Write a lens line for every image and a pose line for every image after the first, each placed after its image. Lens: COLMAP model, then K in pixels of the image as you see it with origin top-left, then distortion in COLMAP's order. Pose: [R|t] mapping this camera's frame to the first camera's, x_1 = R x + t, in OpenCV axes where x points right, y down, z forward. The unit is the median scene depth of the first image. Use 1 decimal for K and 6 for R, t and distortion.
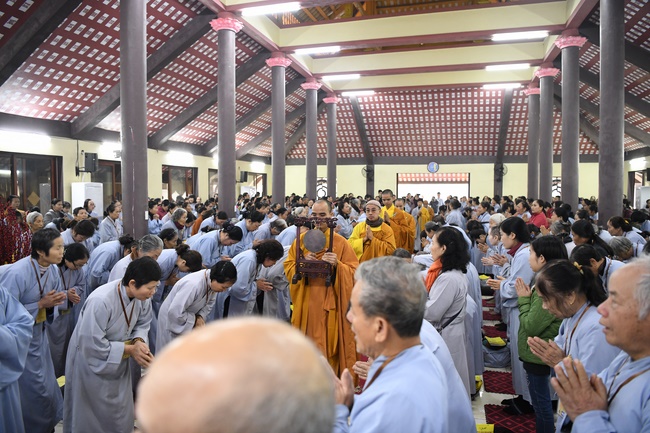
lens RADIAL K [[445.8, 0, 328.4], [0, 445.8, 216.1], [0, 0, 1]] dist [-0.070297, 0.014998]
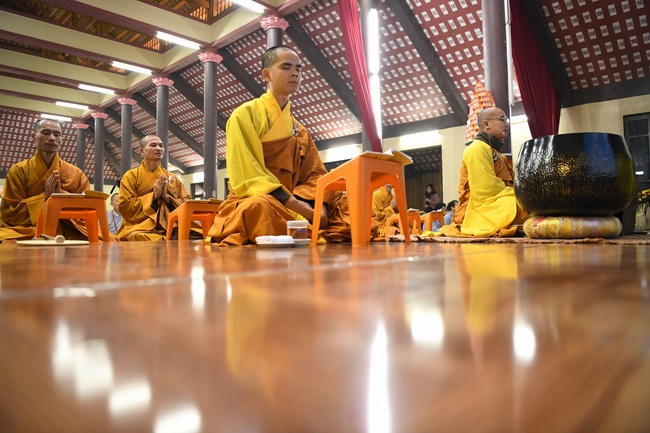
lens RADIAL K [[445.8, 0, 328.0], [0, 445.8, 214.3], [0, 0, 1]] dist [-0.070297, 0.014998]
pose [[0.447603, 0.028983, 0.893762, -0.333313], [0.061494, 0.996111, -0.063098, 0.101649], [-0.892115, 0.083204, 0.444080, -0.220062]]
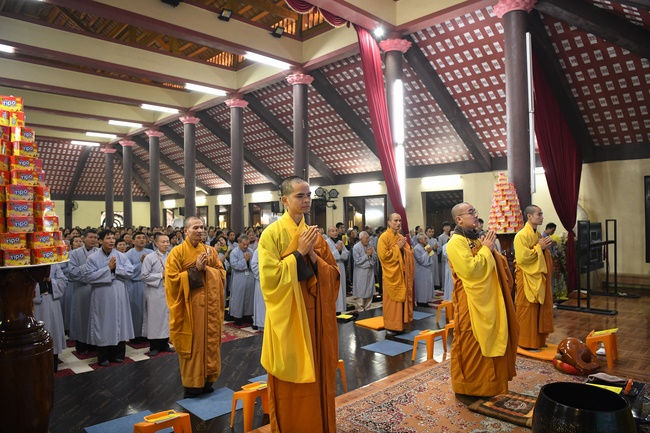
lens RADIAL K [[445.8, 0, 326.9], [0, 445.8, 216.2], [0, 0, 1]] dist [-0.070297, 0.014998]
pose [[0.483483, 0.001430, 0.875353, -0.361978], [0.062258, 0.997410, -0.036016, 0.013729], [-0.873137, 0.071910, 0.482141, -0.228040]]
